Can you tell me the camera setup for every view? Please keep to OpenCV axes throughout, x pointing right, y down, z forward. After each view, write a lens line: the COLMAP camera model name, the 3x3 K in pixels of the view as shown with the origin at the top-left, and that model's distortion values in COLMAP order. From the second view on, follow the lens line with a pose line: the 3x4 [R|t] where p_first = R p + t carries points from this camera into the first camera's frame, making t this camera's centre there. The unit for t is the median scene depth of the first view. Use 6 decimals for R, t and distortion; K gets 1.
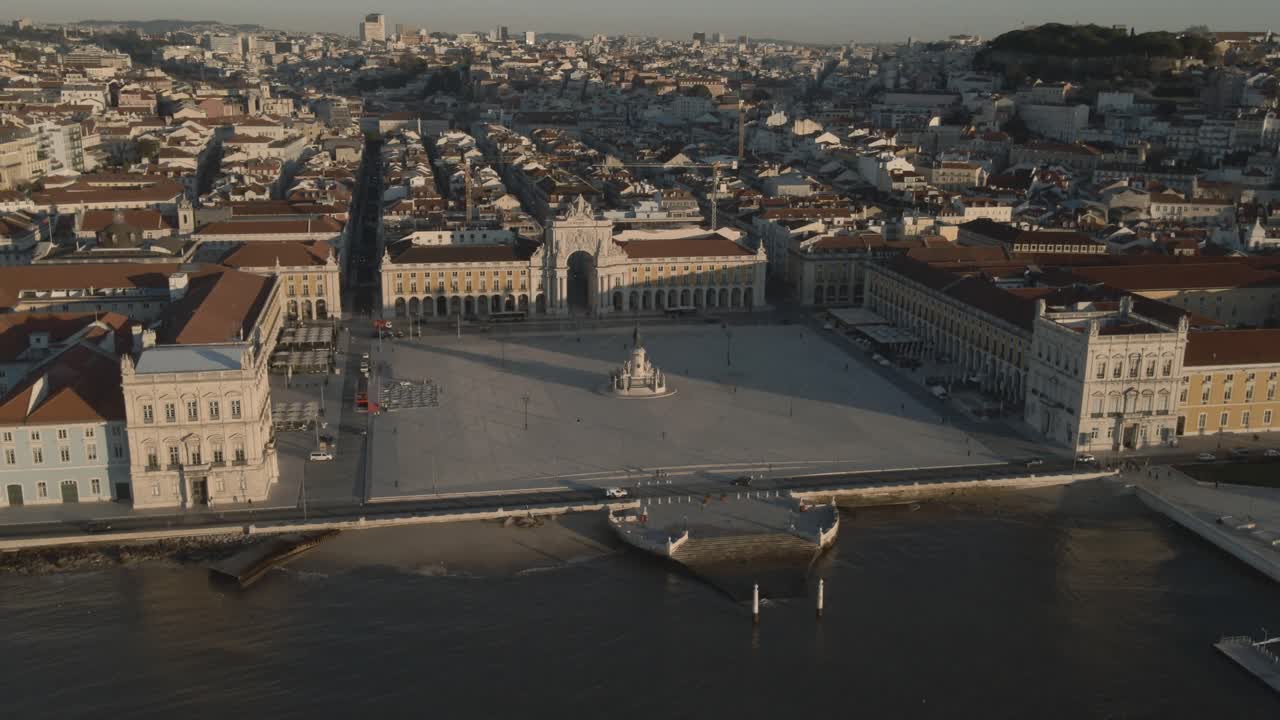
lens RADIAL K [[1254.8, 0, 638.2], [0, 1254.8, 341.1], [0, 0, 1]] dist [0.003284, -0.086422]
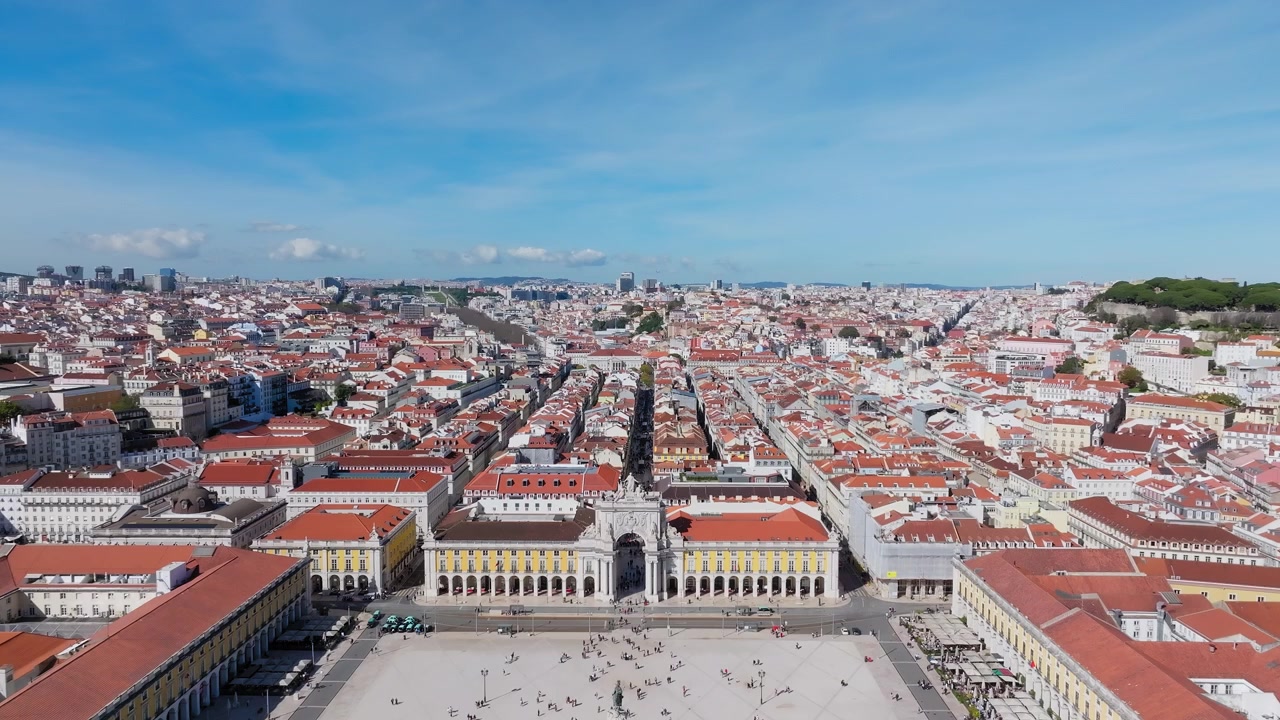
lens RADIAL K [[890.1, 0, 640.0], [0, 890.1, 360.0], [0, 0, 1]] dist [0.031166, -0.048512]
pose [[0.977898, 0.006975, -0.208965, 0.093746], [-0.038844, 0.988105, -0.148797, -0.095014], [0.205441, 0.153625, 0.966537, 0.317908]]
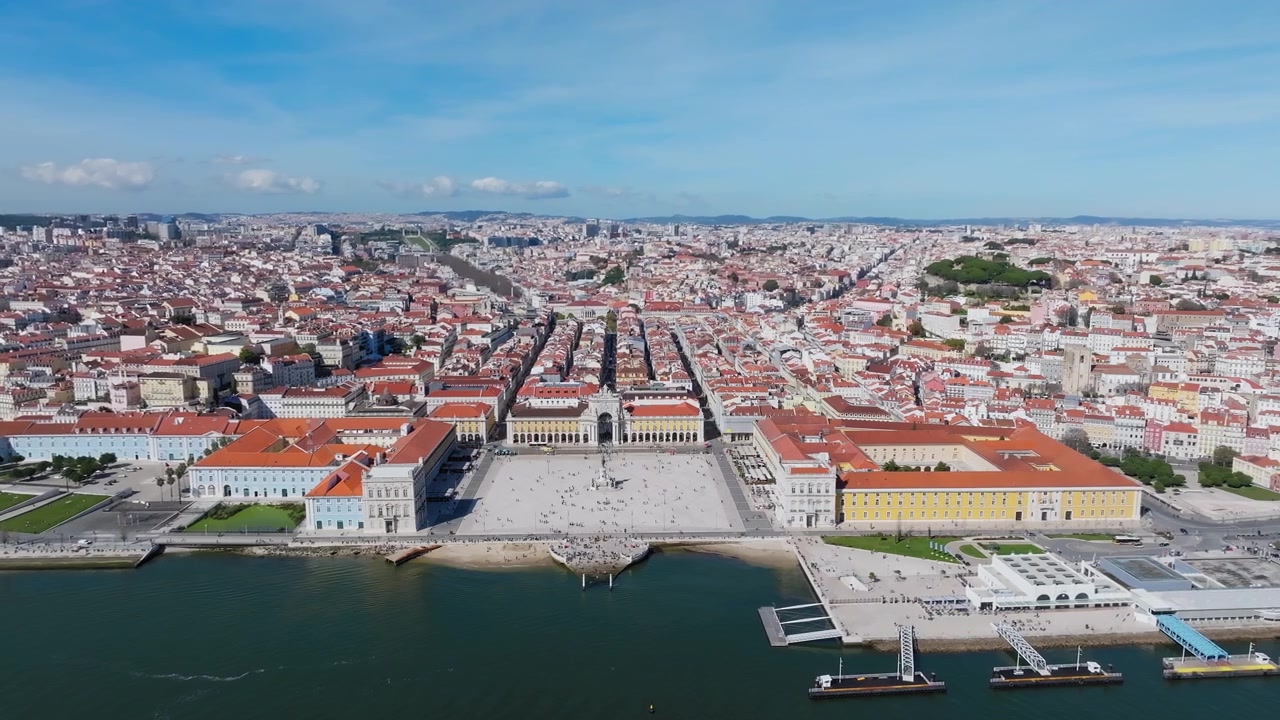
lens RADIAL K [[890.1, 0, 640.0], [0, 890.1, 360.0], [0, 0, 1]] dist [0.031166, -0.048512]
pose [[0.985619, 0.017011, -0.168123, 0.229176], [-0.029914, 0.996771, -0.074512, -0.048354], [0.166312, 0.078469, 0.982946, -0.358498]]
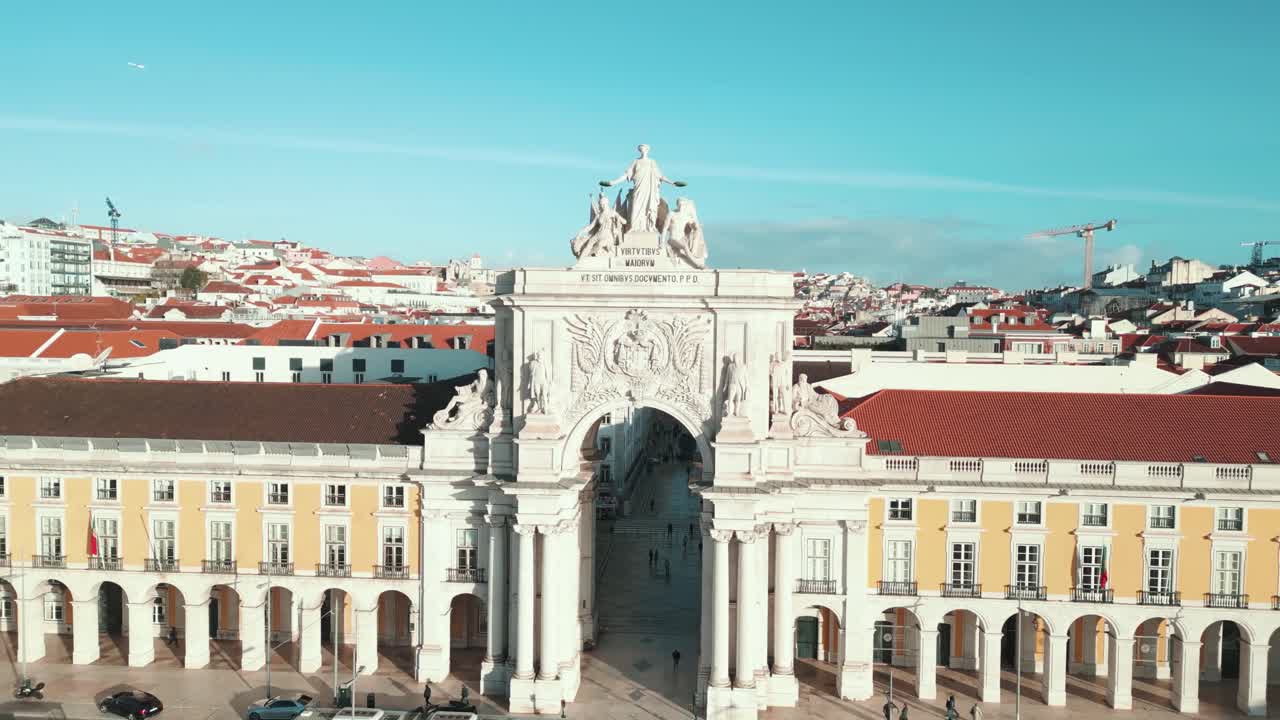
lens RADIAL K [[890.1, 0, 640.0], [0, 890.1, 360.0], [0, 0, 1]] dist [0.031166, -0.048512]
pose [[0.958968, 0.011519, -0.283281, -0.002433], [-0.064587, 0.981778, -0.178720, -0.049956], [0.276060, 0.189683, 0.942237, 0.807432]]
